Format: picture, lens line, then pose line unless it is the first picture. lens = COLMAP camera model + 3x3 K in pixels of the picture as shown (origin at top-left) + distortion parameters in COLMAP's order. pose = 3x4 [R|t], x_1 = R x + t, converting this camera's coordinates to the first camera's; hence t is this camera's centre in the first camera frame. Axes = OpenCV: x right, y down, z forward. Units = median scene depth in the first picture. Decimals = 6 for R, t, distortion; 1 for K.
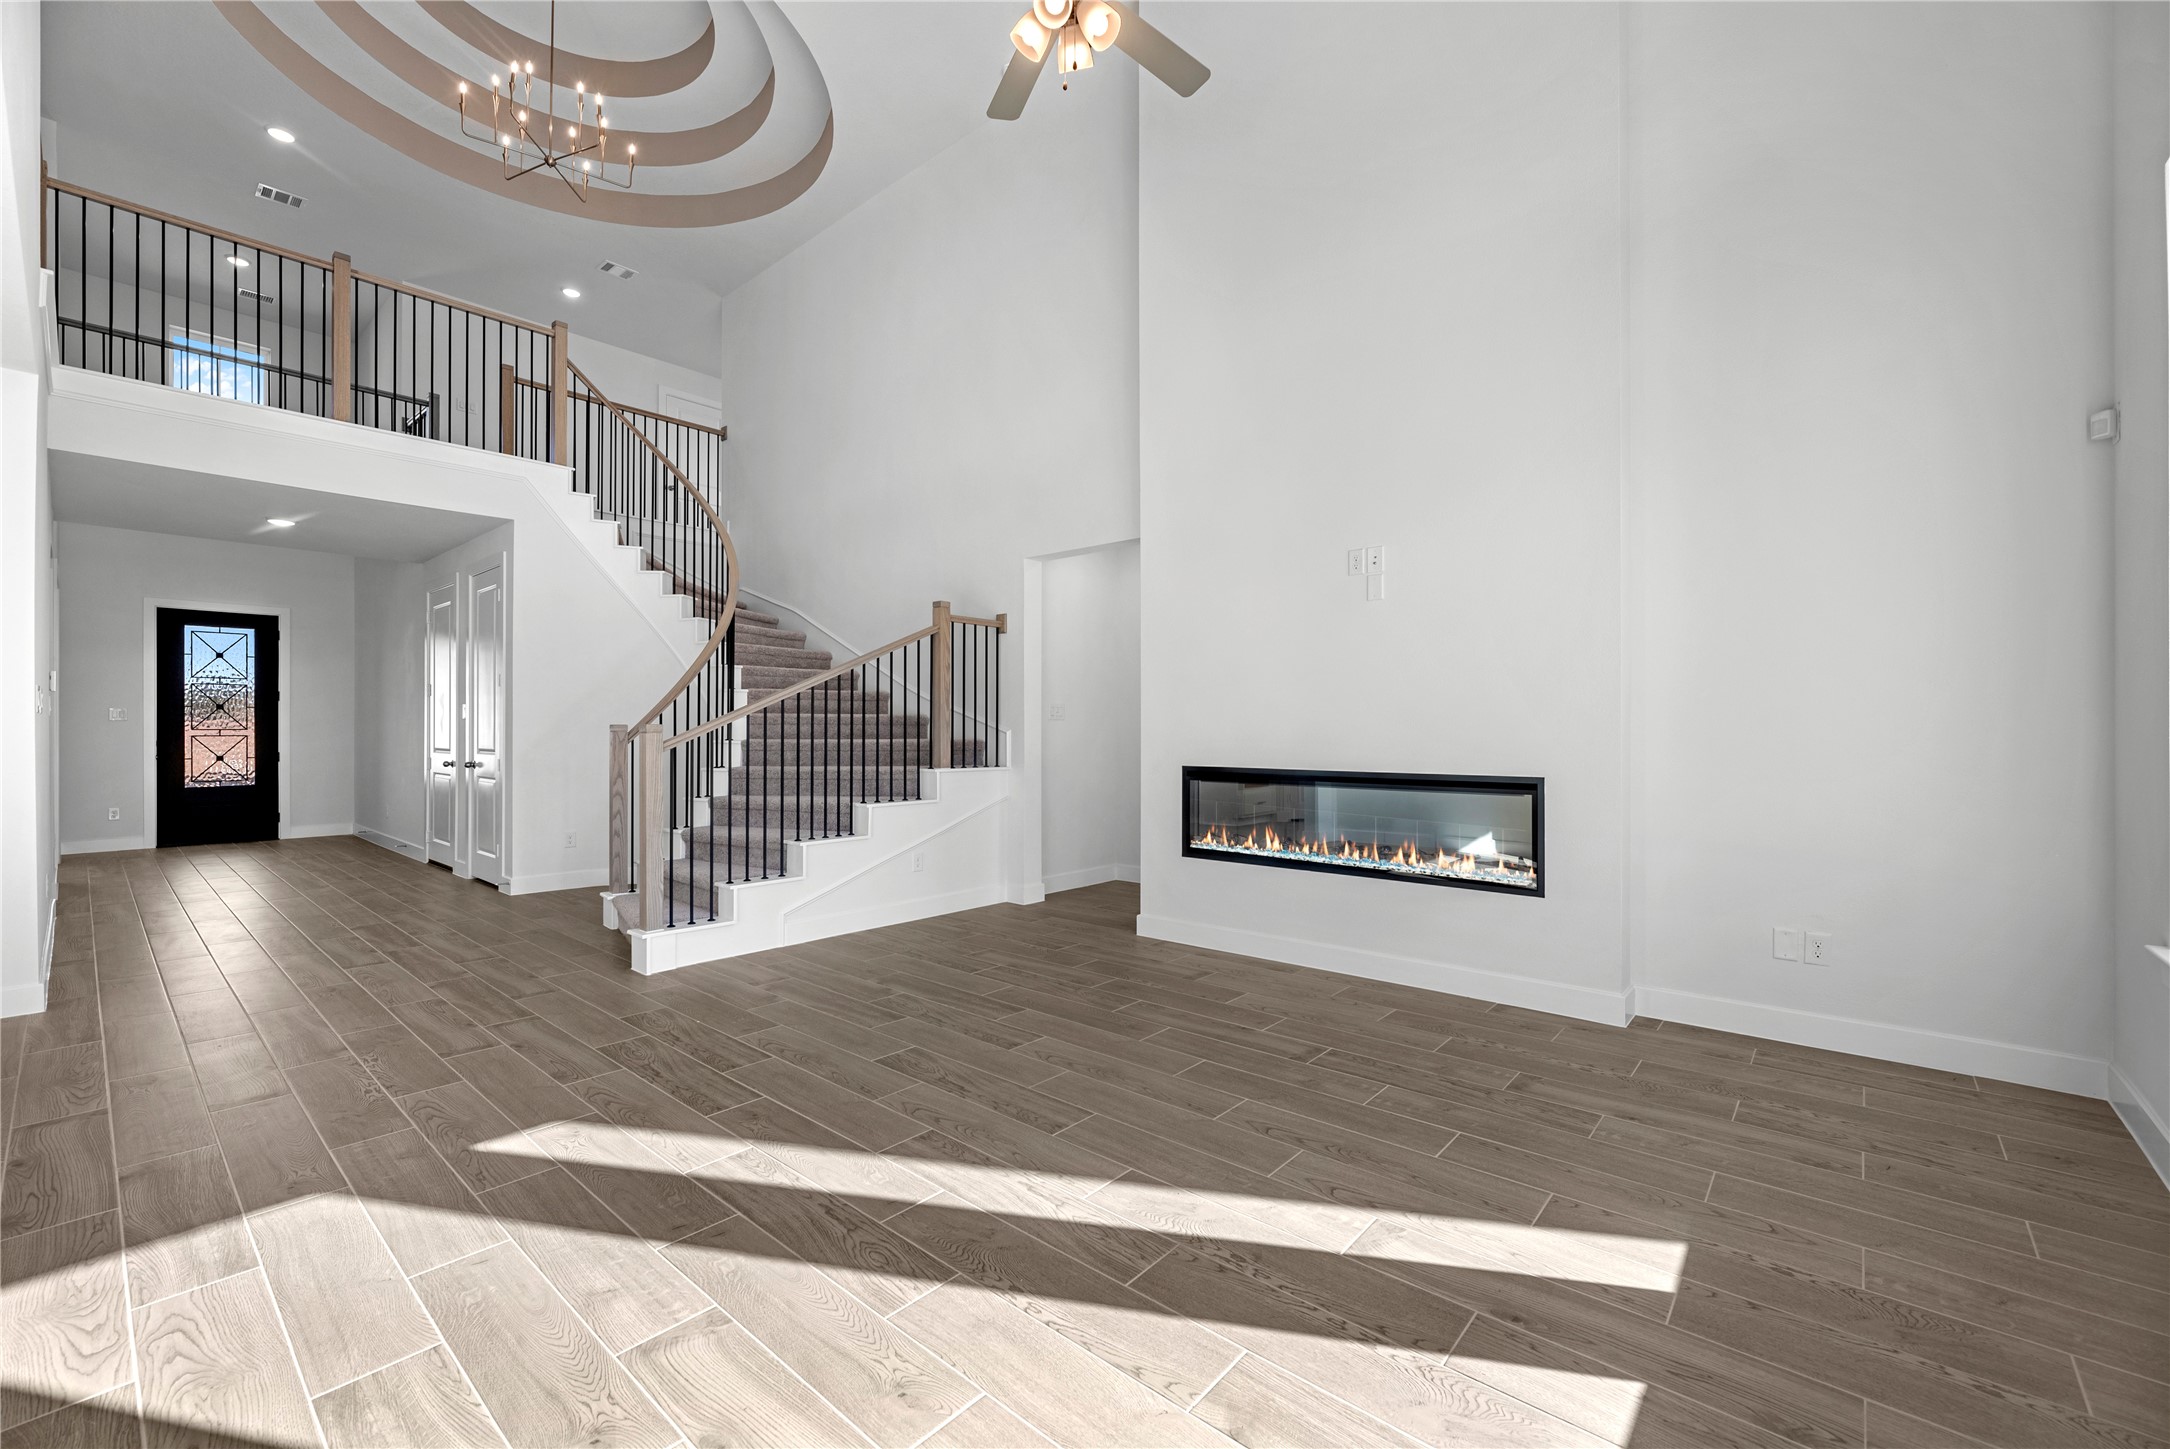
lens RADIAL K [[887.2, 0, 1085.3], [0, 887.2, 727.2], [0, 0, 1]] dist [-0.002651, 0.001053]
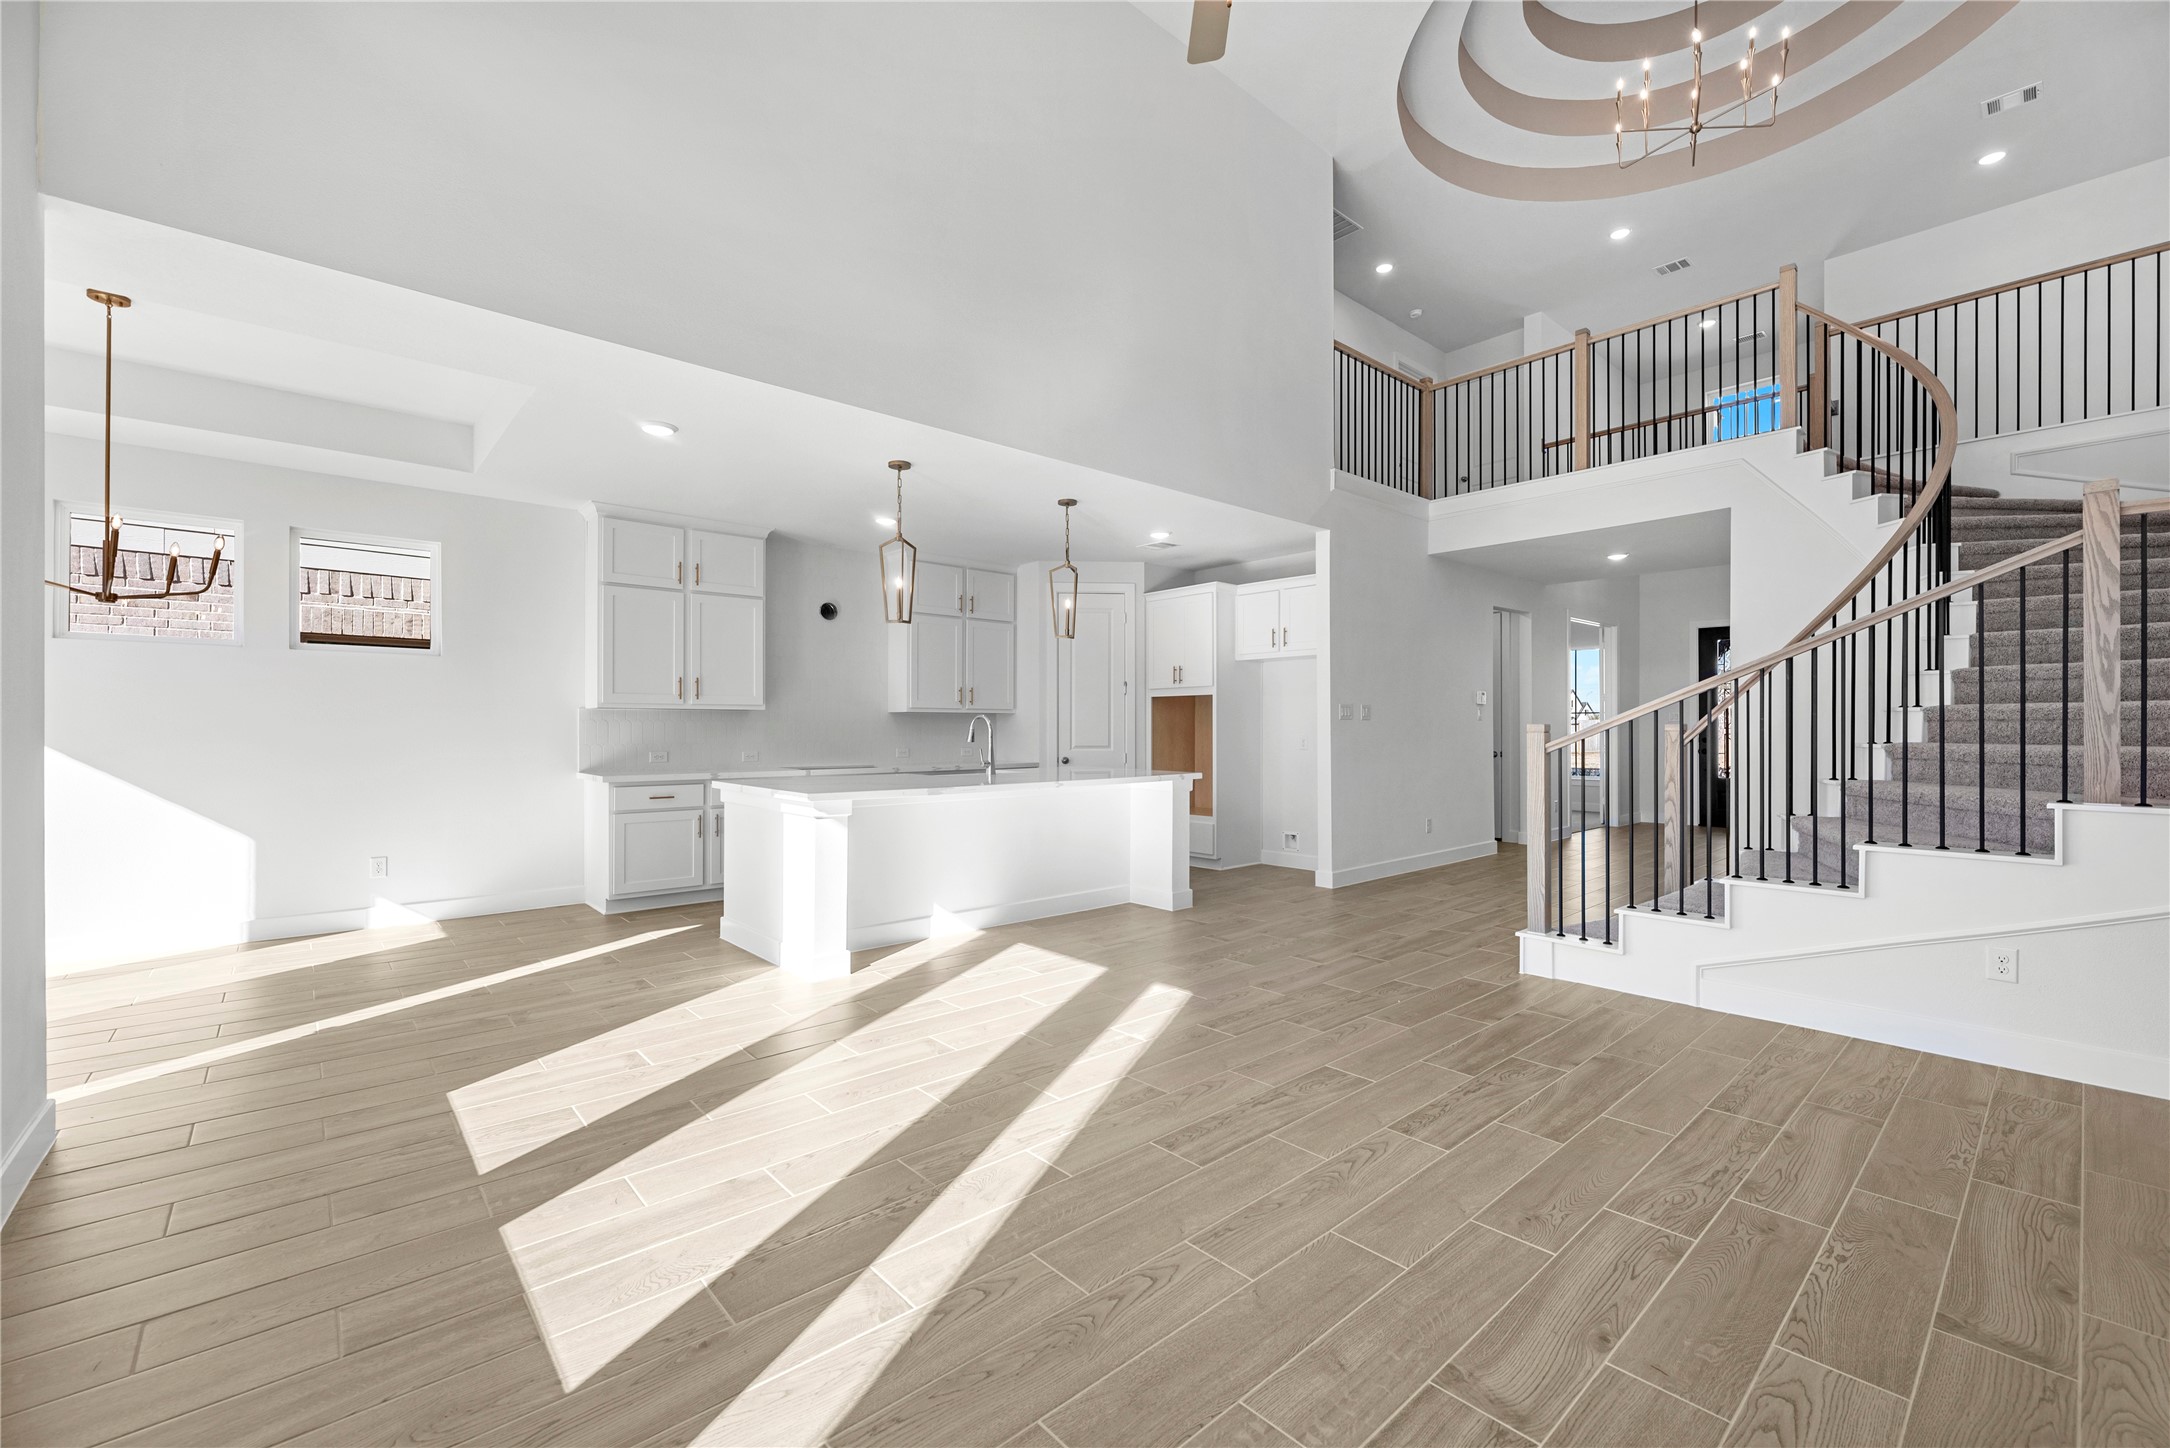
lens RADIAL K [[887.2, 0, 1082.2], [0, 887.2, 735.6], [0, 0, 1]] dist [-0.002651, 0.001053]
pose [[-0.127062, 0.008795, -0.991856, 0.552733], [0.005915, 0.999950, 0.008109, -0.002061], [0.991877, -0.004836, -0.127107, 0.611014]]
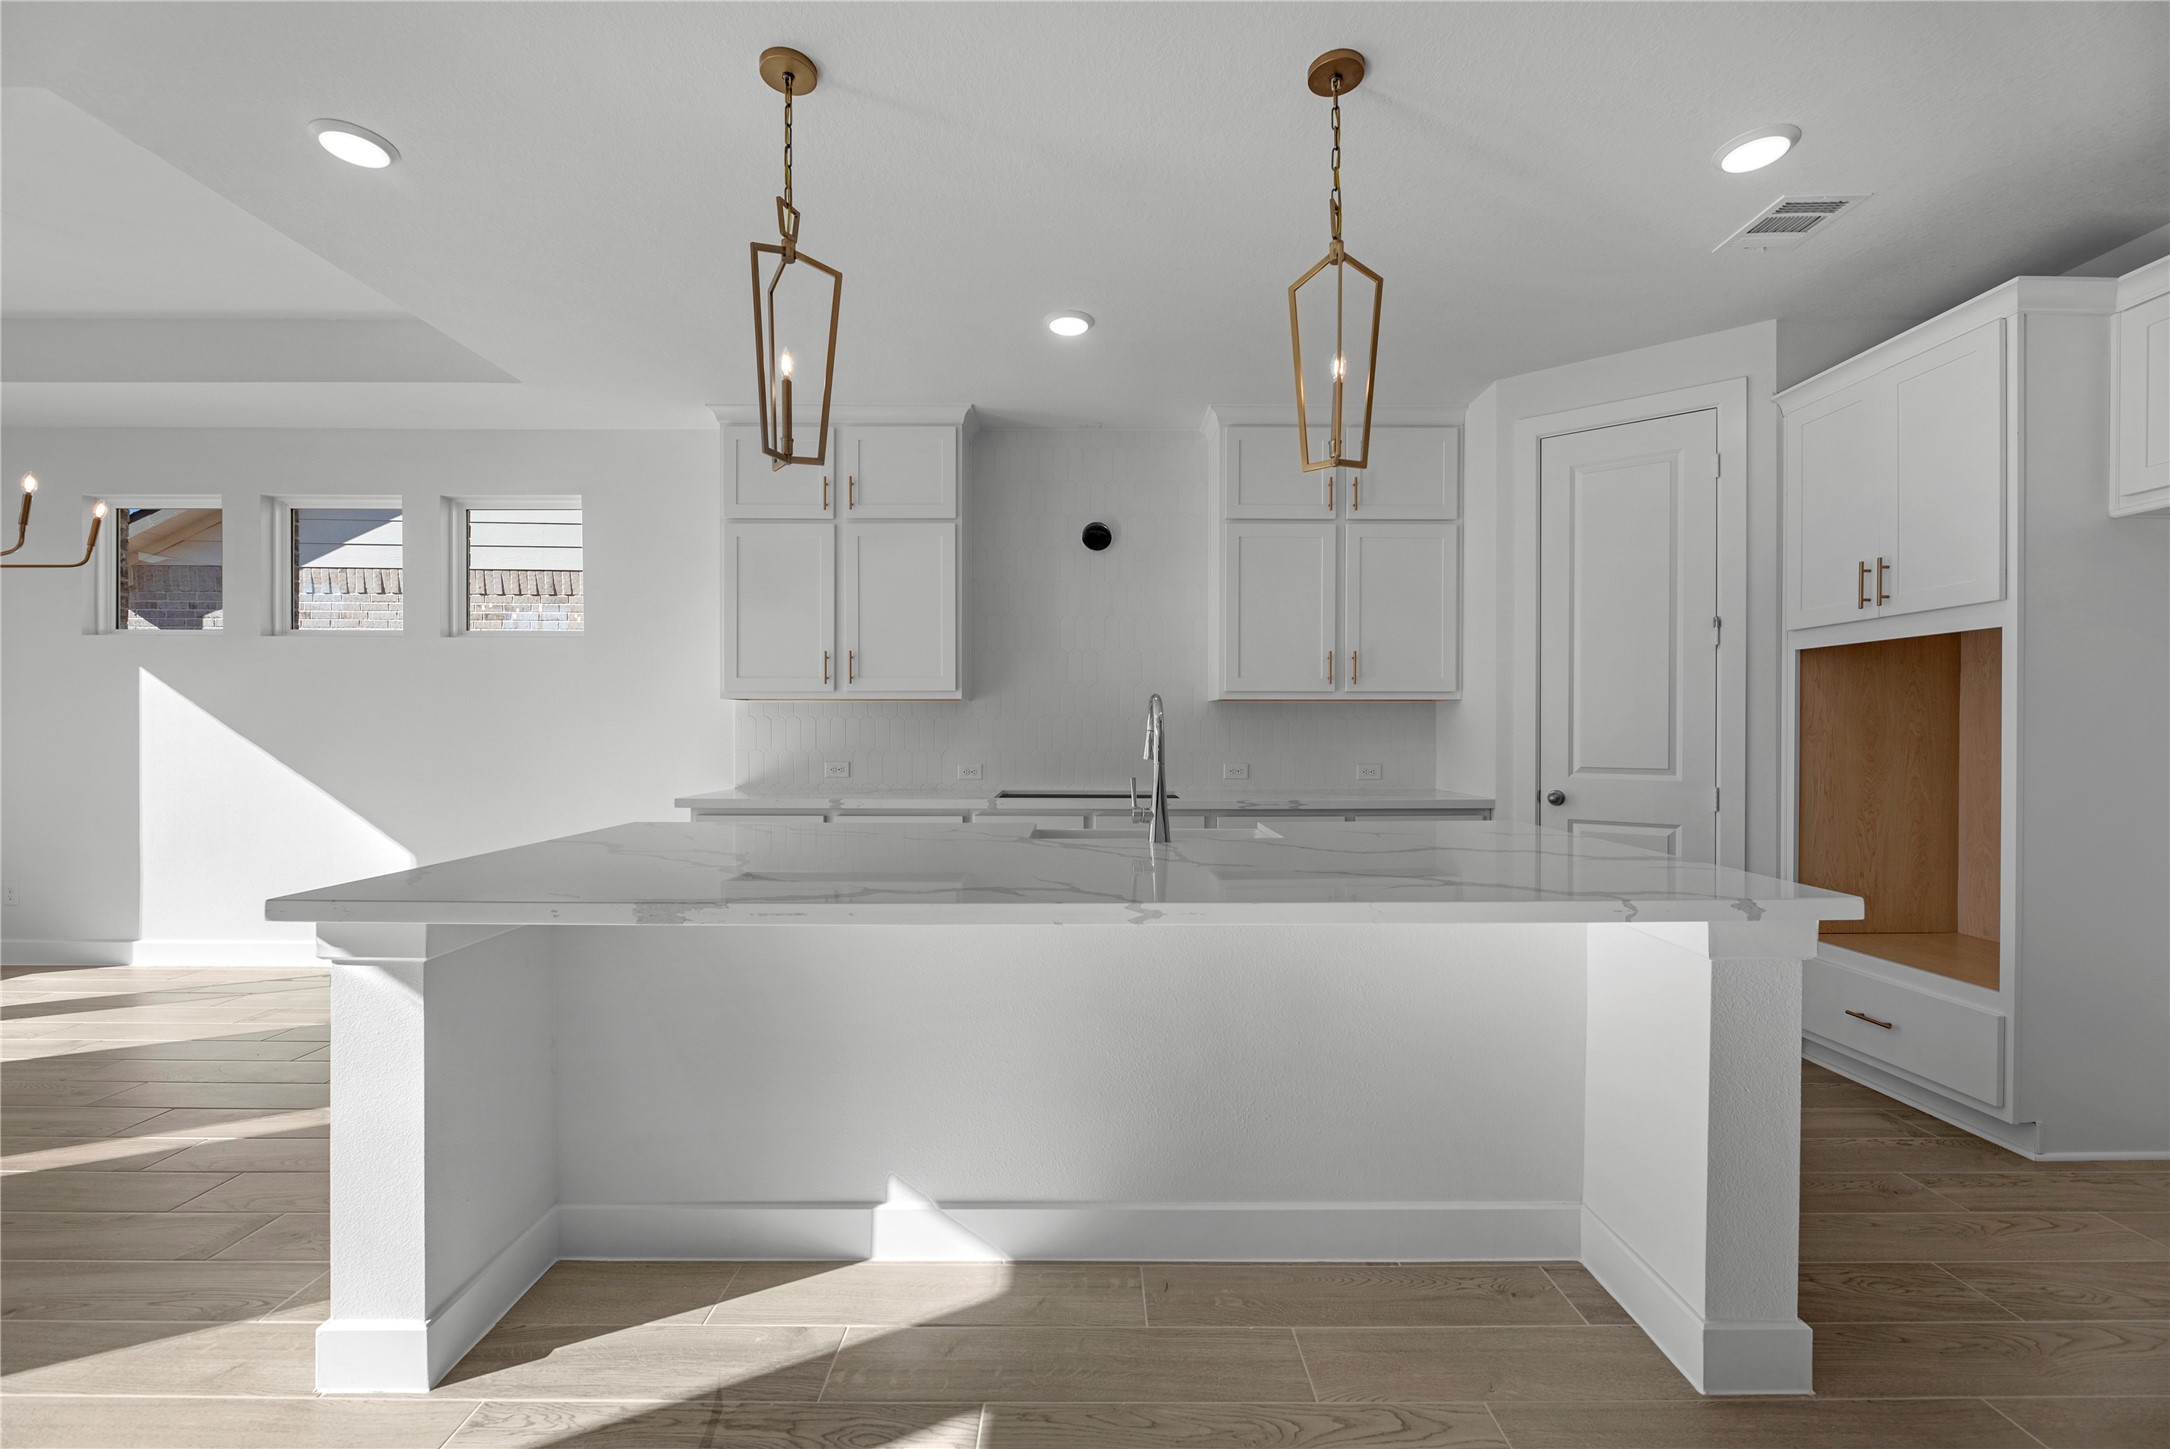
lens RADIAL K [[887.2, 0, 1084.5], [0, 887.2, 732.6], [0, 0, 1]] dist [-0.002651, 0.001053]
pose [[-0.751477, 0.000805, -0.659759, -0.347141], [0.001818, 0.999998, -0.000850, 0.000960], [0.659757, -0.001838, -0.751477, 0.679396]]
